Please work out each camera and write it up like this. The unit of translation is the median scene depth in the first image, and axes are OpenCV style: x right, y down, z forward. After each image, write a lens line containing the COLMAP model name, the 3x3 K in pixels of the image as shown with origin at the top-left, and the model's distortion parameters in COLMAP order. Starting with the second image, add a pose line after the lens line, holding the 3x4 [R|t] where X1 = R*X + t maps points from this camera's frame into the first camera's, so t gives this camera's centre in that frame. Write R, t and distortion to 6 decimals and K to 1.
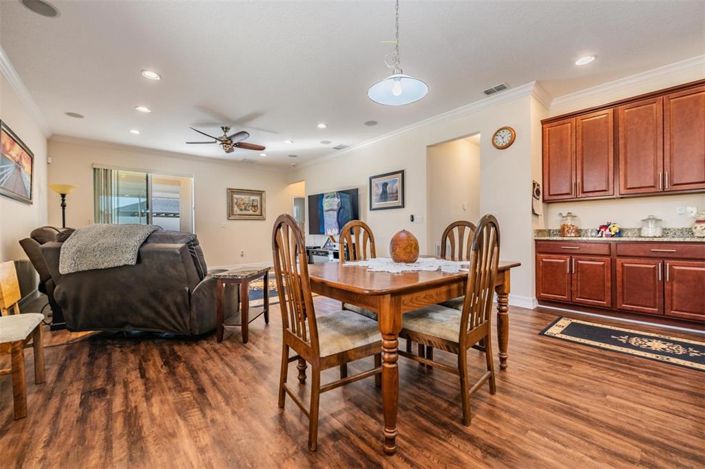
lens RADIAL K [[278.4, 0, 352.5], [0, 278.4, 234.5], [0, 0, 1]] dist [-0.010056, -0.000185]
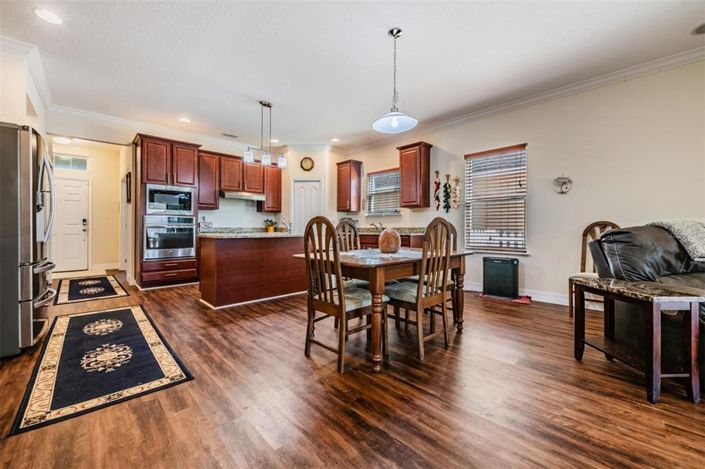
lens RADIAL K [[278.5, 0, 353.7], [0, 278.5, 229.1], [0, 0, 1]] dist [-0.010286, -0.000063]
pose [[-0.998796, 0.003896, -0.048893, 0.337036], [0.003259, 0.999909, 0.013098, -0.018772], [0.048939, 0.012923, -0.998718, 1.845749]]
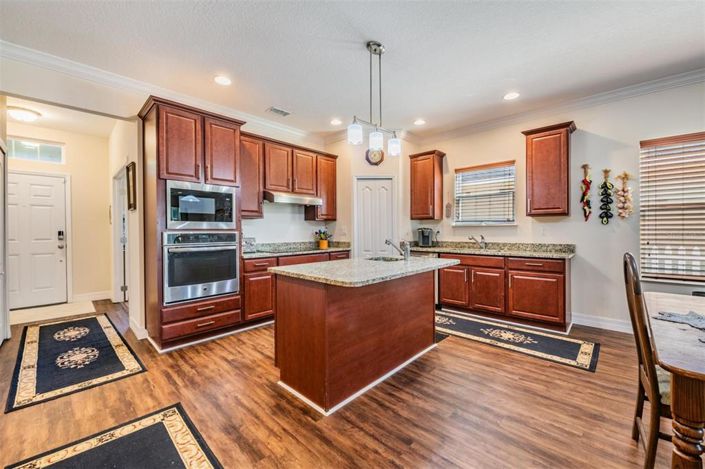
lens RADIAL K [[278.4, 0, 352.5], [0, 278.4, 234.5], [0, 0, 1]] dist [-0.010056, -0.000185]
pose [[-0.995404, 0.009590, -0.095288, 0.965554], [0.007017, 0.999602, 0.027307, -0.101625], [0.095512, 0.026513, -0.995075, 1.153618]]
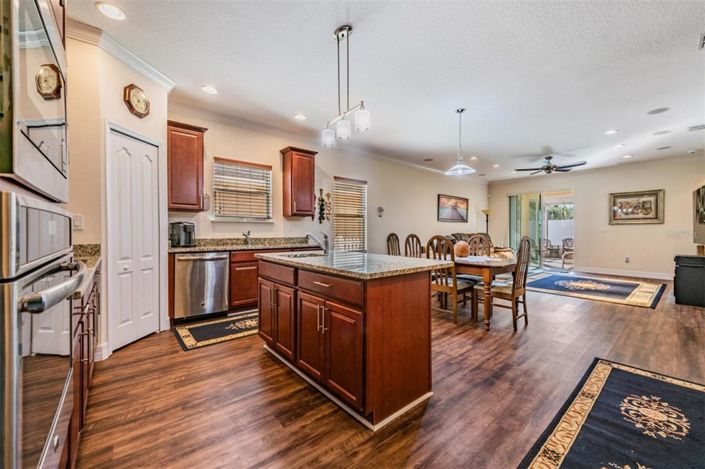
lens RADIAL K [[285.1, 0, 351.1], [0, 285.1, 231.5], [0, 0, 1]] dist [-0.012932, -0.000036]
pose [[-0.020150, 0.007752, -0.999767, 1.772925], [-0.014069, 0.999869, 0.008037, -0.066219], [0.999698, 0.014228, -0.020039, 0.209027]]
